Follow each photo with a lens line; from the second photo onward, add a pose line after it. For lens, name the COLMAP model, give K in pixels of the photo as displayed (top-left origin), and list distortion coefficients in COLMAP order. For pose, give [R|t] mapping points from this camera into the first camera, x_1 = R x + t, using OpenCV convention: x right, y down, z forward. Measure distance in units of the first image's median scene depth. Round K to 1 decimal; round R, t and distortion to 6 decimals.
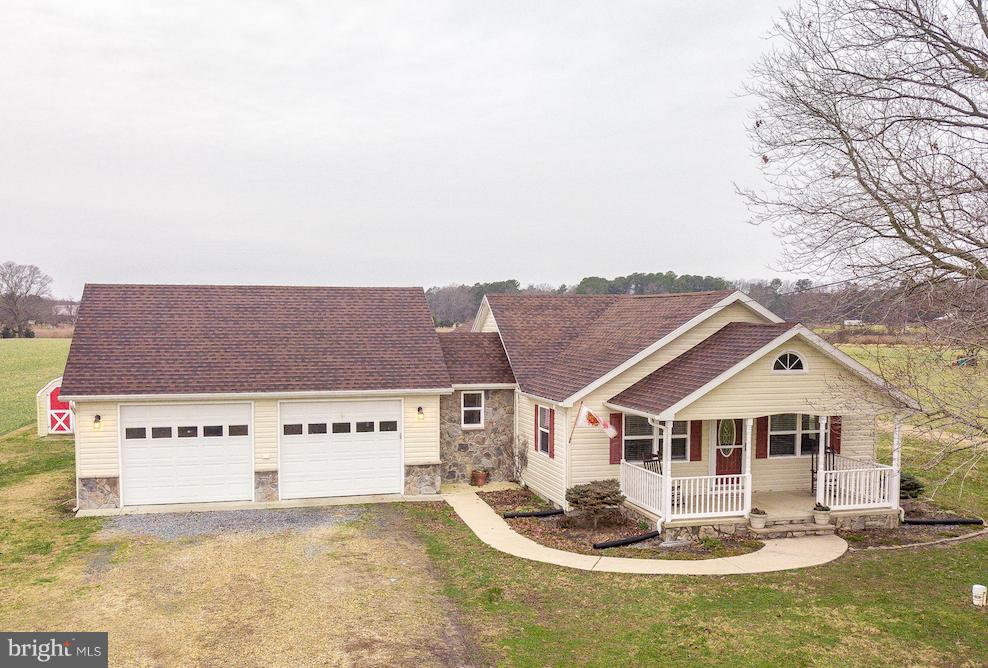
lens RADIAL K [[922.6, 0, 458.9], [0, 922.6, 365.5], [0, 0, 1]] dist [0.013957, -0.002297]
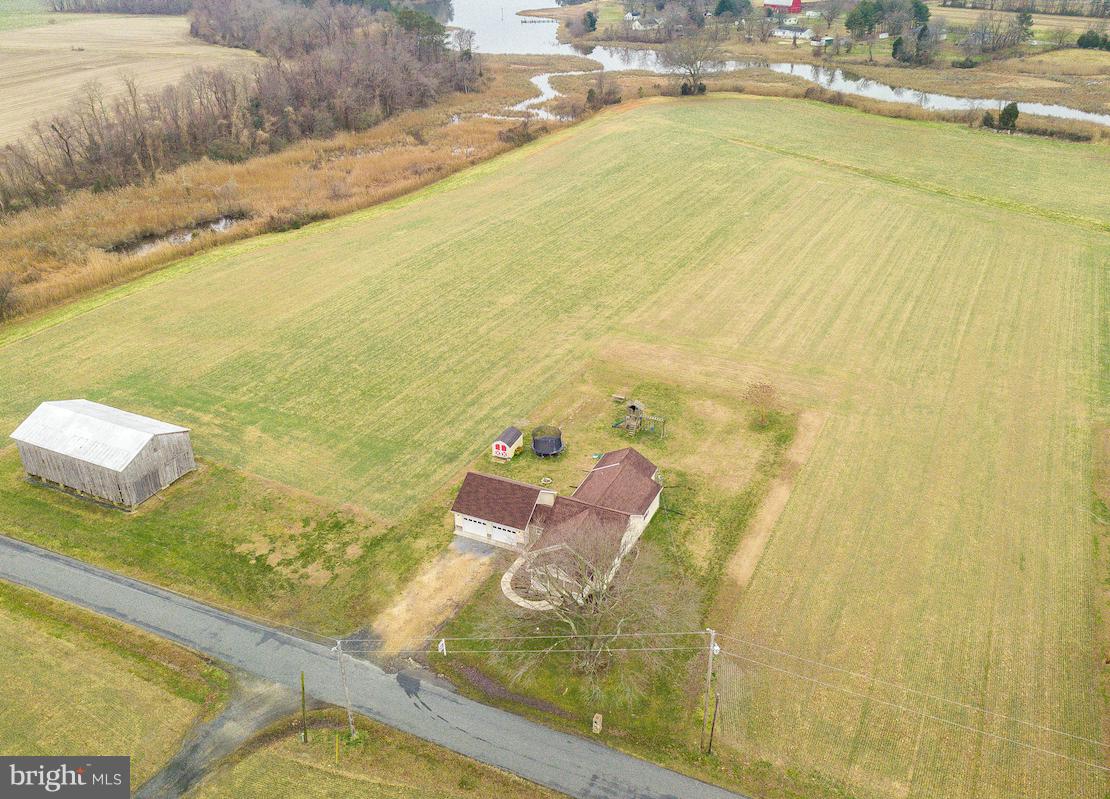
lens RADIAL K [[933.9, 0, 556.6], [0, 933.9, 333.2], [0, 0, 1]] dist [0.038936, -0.016437]
pose [[0.783640, 0.242998, -0.571717, 2.623954], [-0.021051, 0.930180, 0.366501, -2.687069], [0.620858, -0.275169, 0.734042, -2.025496]]
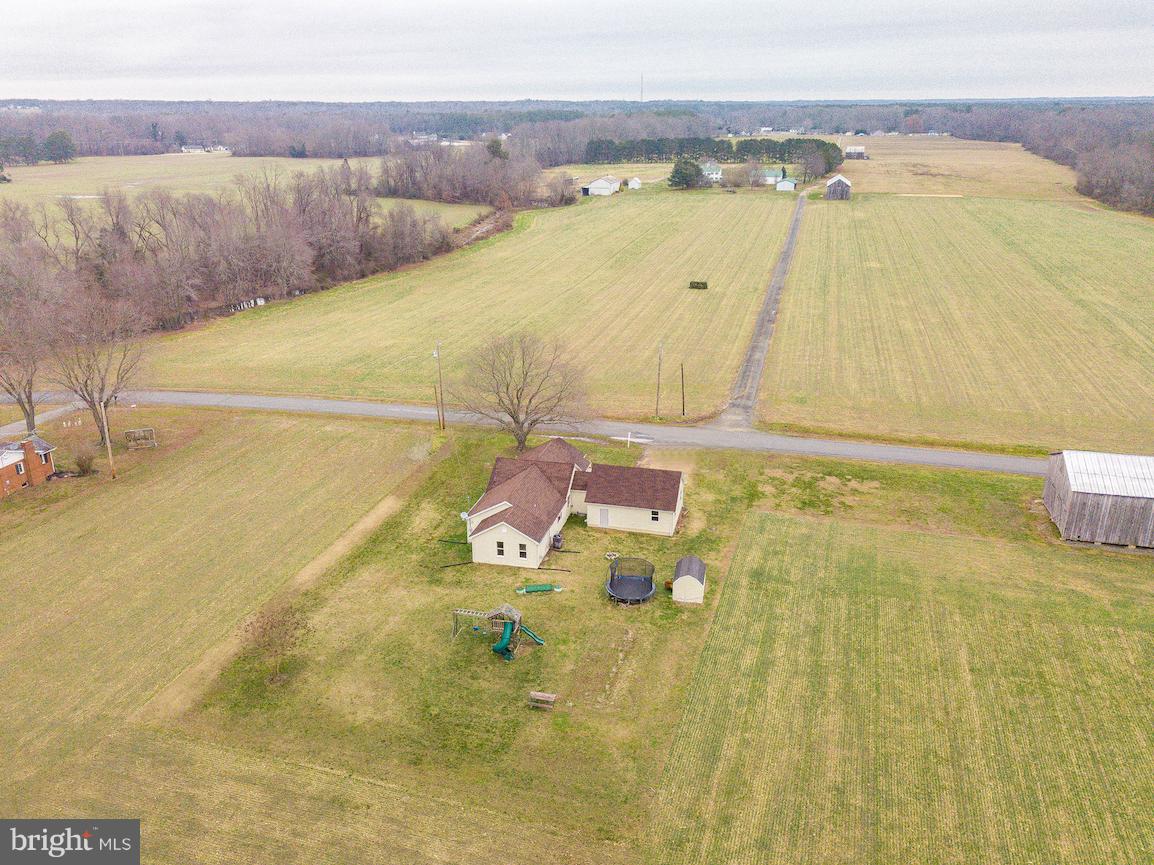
lens RADIAL K [[909.7, 0, 577.0], [0, 909.7, 432.5], [0, 0, 1]] dist [0.013012, -0.001366]
pose [[-0.893409, -0.148321, 0.424053, -1.866657], [0.029034, 0.922890, 0.383968, -1.982662], [-0.448305, 0.355352, -0.820212, 4.977586]]
